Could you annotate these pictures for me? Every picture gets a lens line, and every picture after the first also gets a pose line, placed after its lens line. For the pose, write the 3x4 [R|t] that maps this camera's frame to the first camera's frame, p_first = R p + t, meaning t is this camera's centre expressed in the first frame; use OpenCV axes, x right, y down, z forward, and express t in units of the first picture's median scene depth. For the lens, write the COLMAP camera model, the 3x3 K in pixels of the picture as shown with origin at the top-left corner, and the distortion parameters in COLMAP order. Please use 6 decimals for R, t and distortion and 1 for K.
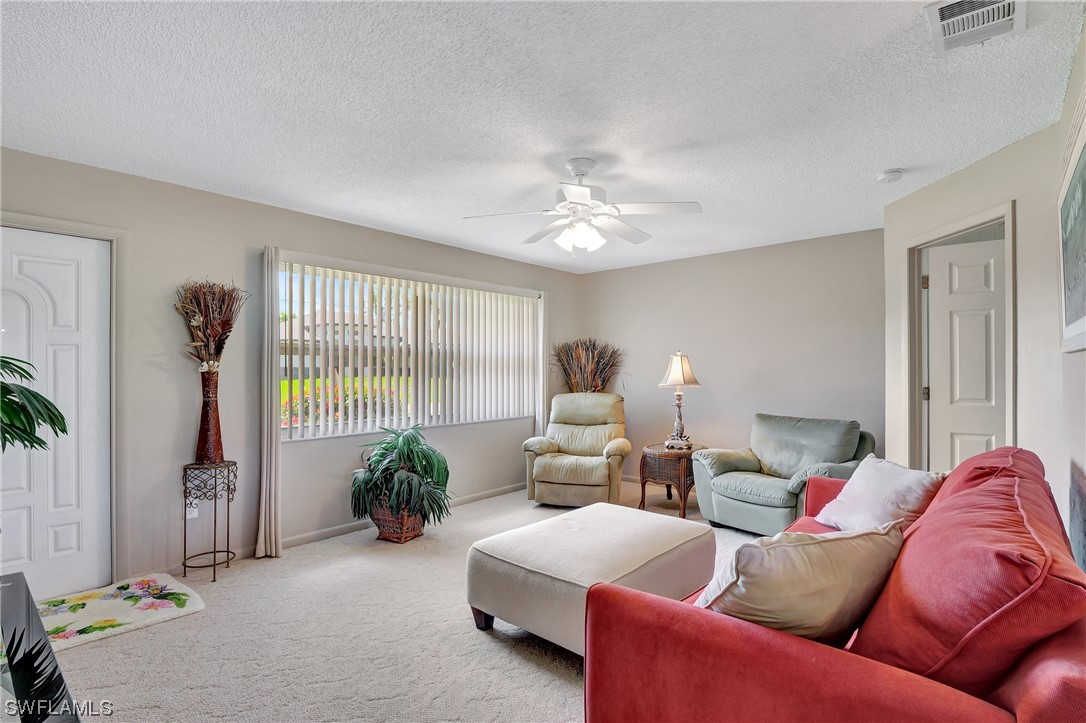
lens RADIAL K [[527.5, 0, 538.7], [0, 527.5, 371.7], [0, 0, 1]] dist [-0.010806, -0.003554]
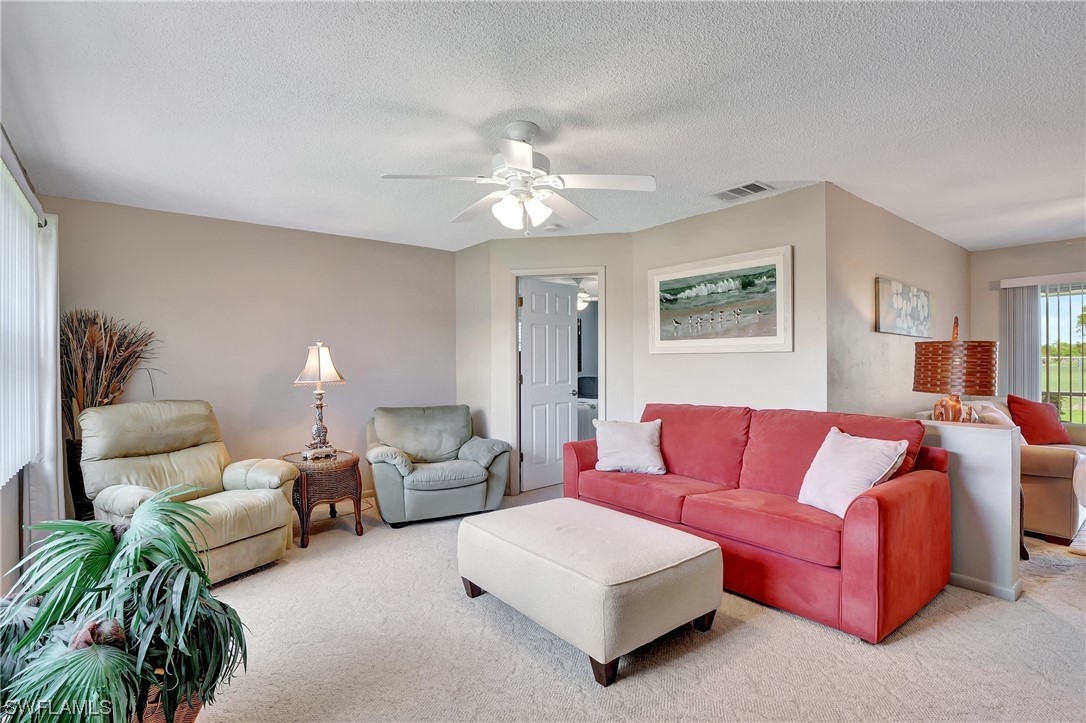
lens RADIAL K [[527.5, 0, 533.0], [0, 527.5, 363.0], [0, 0, 1]] dist [-0.010806, -0.003554]
pose [[0.182634, 0.000359, 0.983181, -0.651600], [0.006334, 0.999979, -0.001542, -0.001065], [-0.983161, 0.006509, 0.182627, 0.682364]]
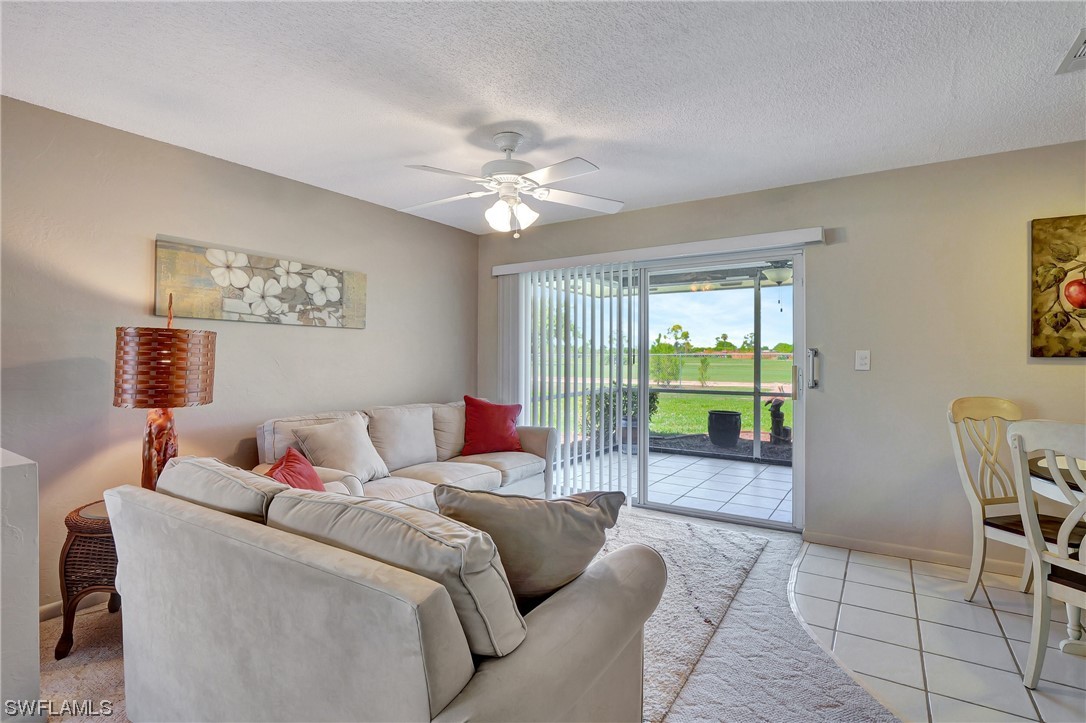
lens RADIAL K [[527.5, 0, 538.4], [0, 527.5, 348.0], [0, 0, 1]] dist [-0.010806, -0.003554]
pose [[-0.142904, 0.018367, 0.989566, -0.295211], [0.003657, 0.999831, -0.018030, 0.000383], [-0.989730, 0.001042, -0.142947, -0.274175]]
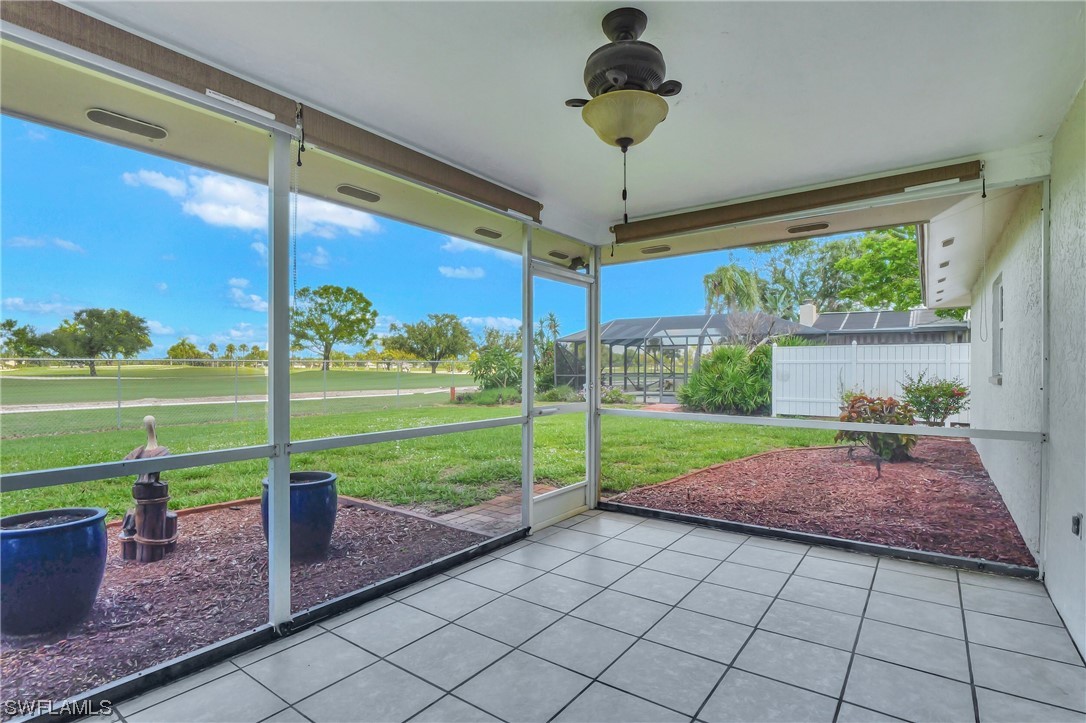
lens RADIAL K [[527.5, 0, 547.2], [0, 527.5, 369.4], [0, 0, 1]] dist [-0.010806, -0.003554]
pose [[-0.995040, 0.004010, -0.099392, 1.195402], [0.003197, 0.999960, 0.008335, 0.024135], [0.099422, 0.007976, -0.995013, -0.598966]]
